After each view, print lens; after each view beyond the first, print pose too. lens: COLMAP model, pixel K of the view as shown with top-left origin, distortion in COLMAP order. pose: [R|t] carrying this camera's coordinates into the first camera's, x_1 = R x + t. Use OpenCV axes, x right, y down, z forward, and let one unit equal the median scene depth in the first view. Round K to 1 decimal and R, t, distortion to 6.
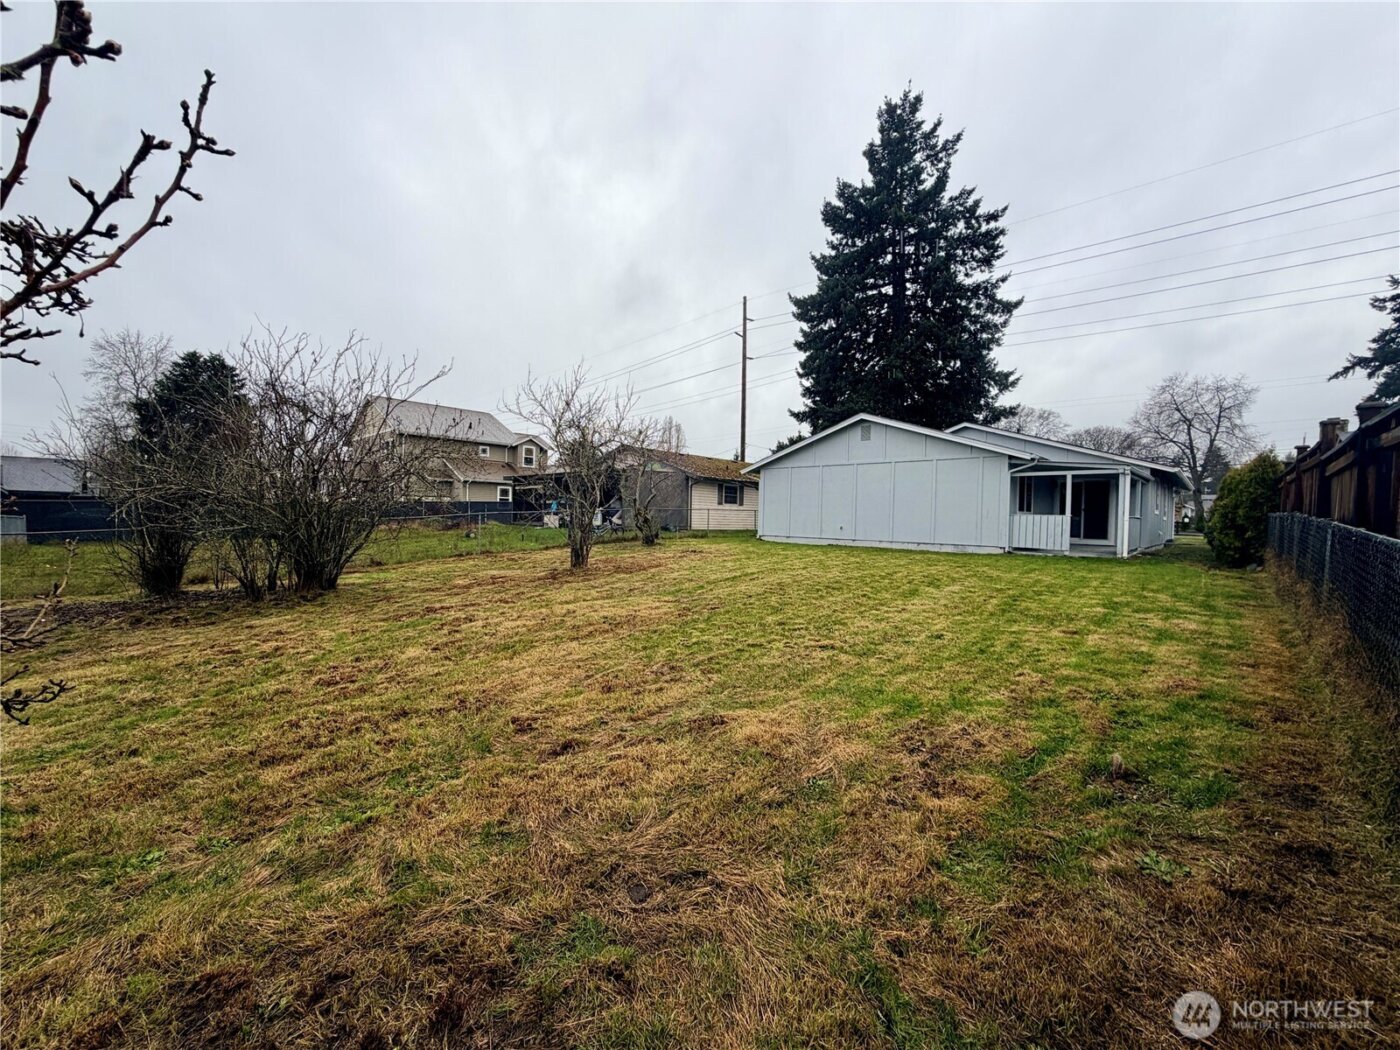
lens RADIAL K [[557.2, 0, 695.3], [0, 557.2, 525.0], [0, 0, 1]] dist [0.000065, 0.000427]
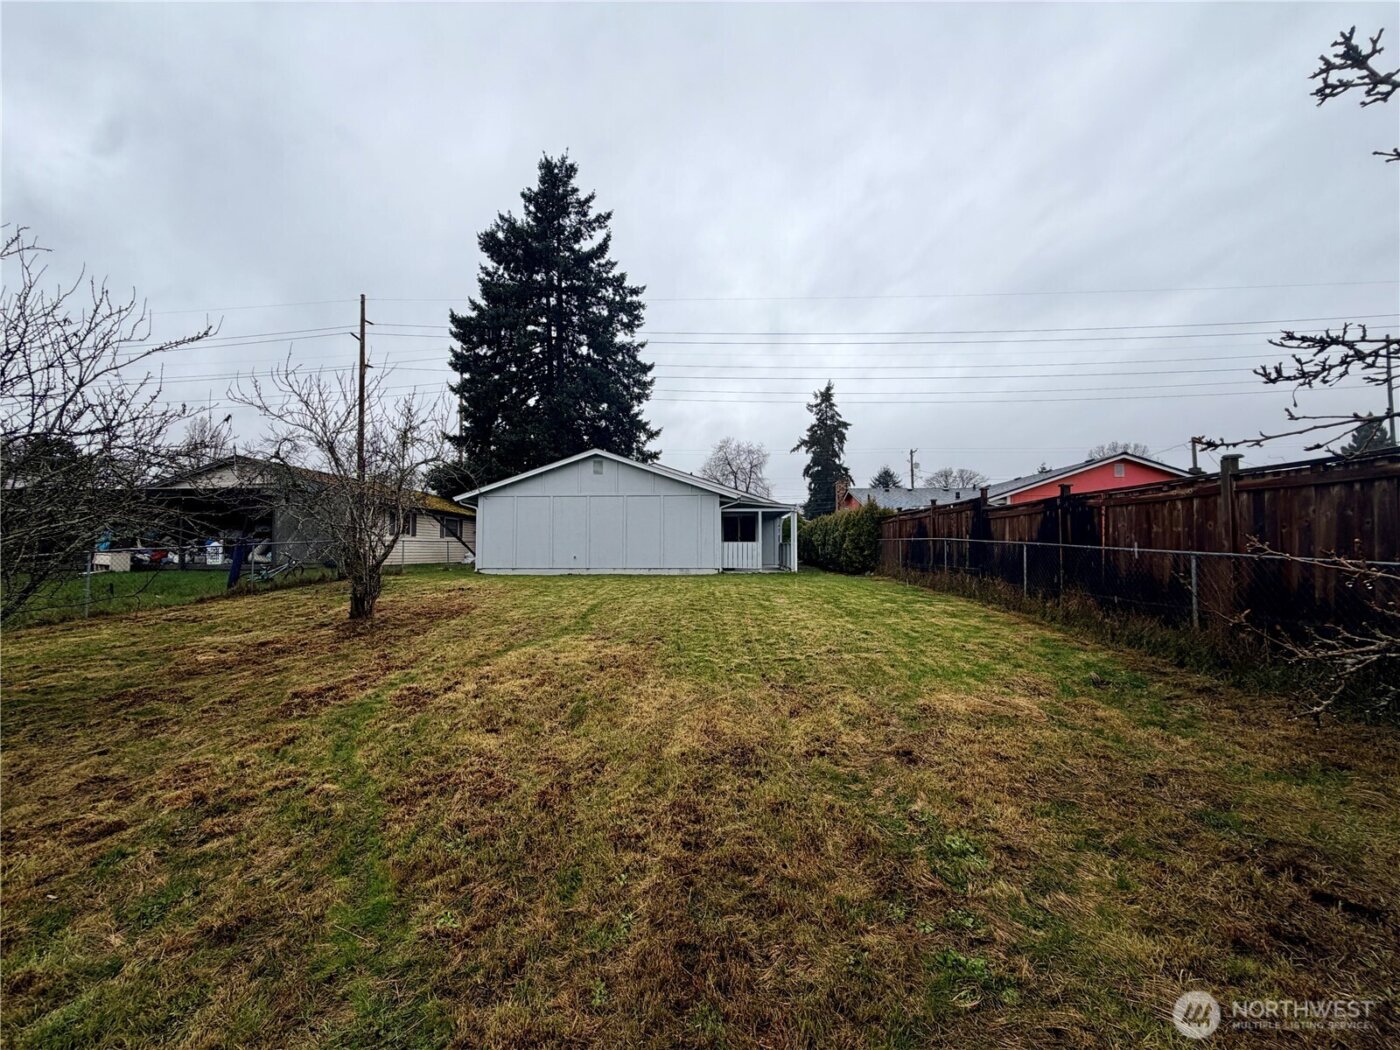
lens RADIAL K [[557.2, 0, 695.3], [0, 557.2, 525.0], [0, 0, 1]] dist [0.000065, 0.000427]
pose [[0.755487, 0.006193, 0.655135, -0.139249], [0.028429, 0.998704, -0.042224, -0.002668], [-0.654547, 0.050525, 0.754331, 0.044863]]
